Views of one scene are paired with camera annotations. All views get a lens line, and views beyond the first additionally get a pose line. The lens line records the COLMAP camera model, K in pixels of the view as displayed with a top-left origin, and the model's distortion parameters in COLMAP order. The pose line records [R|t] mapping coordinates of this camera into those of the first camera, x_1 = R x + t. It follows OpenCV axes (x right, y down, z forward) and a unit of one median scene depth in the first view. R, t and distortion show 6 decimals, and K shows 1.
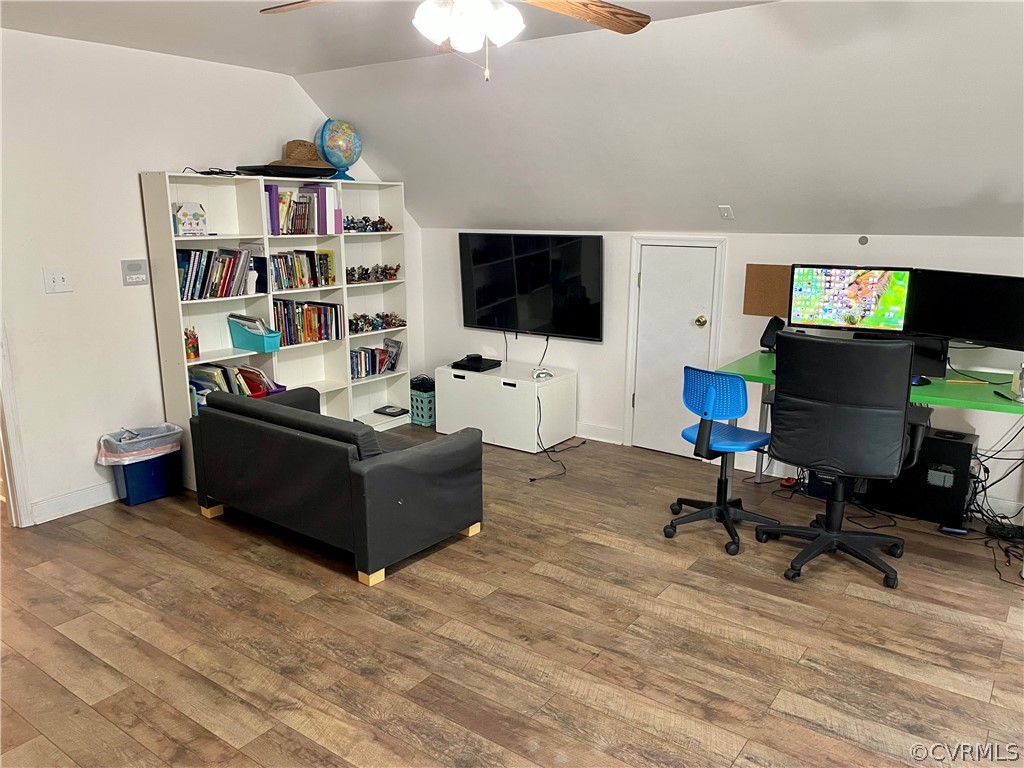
lens RADIAL K [[768.2, 0, 510.3], [0, 768.2, 386.2], [0, 0, 1]] dist [0.021166, -0.011965]
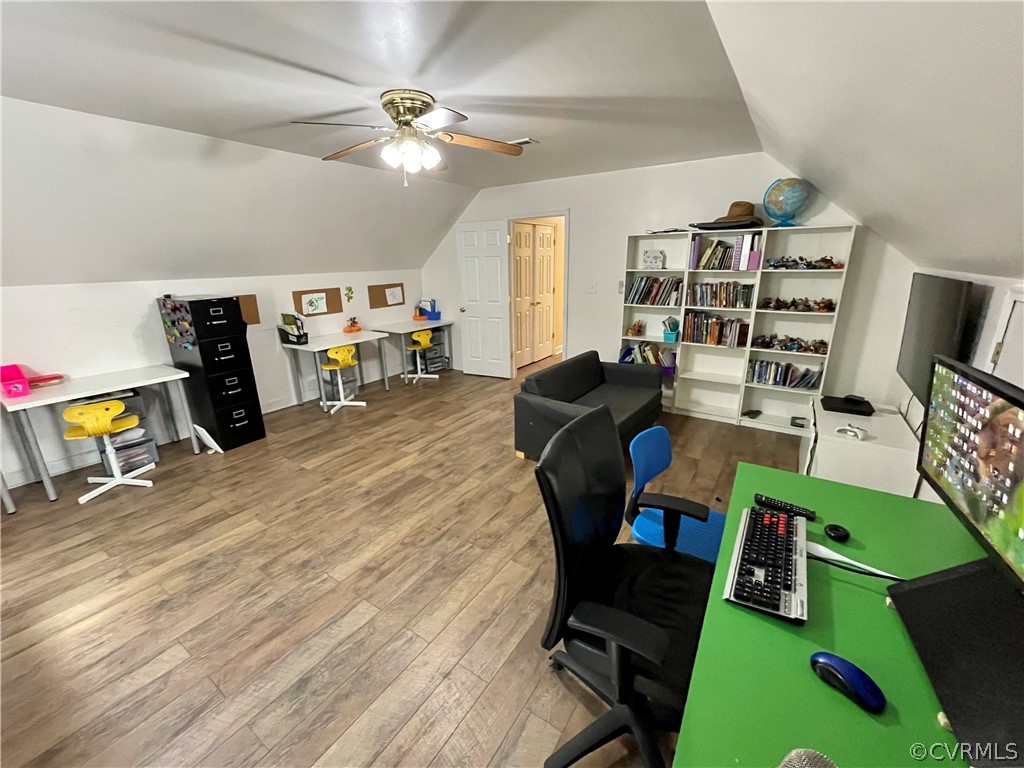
lens RADIAL K [[414.7, 0, 508.5], [0, 414.7, 378.8], [0, 0, 1]] dist [-0.002887, 0.000191]
pose [[0.024382, 0.280474, -0.959552, 0.818553], [-0.200892, 0.941632, 0.270131, -0.213865], [0.979310, 0.186180, 0.079304, 0.933982]]
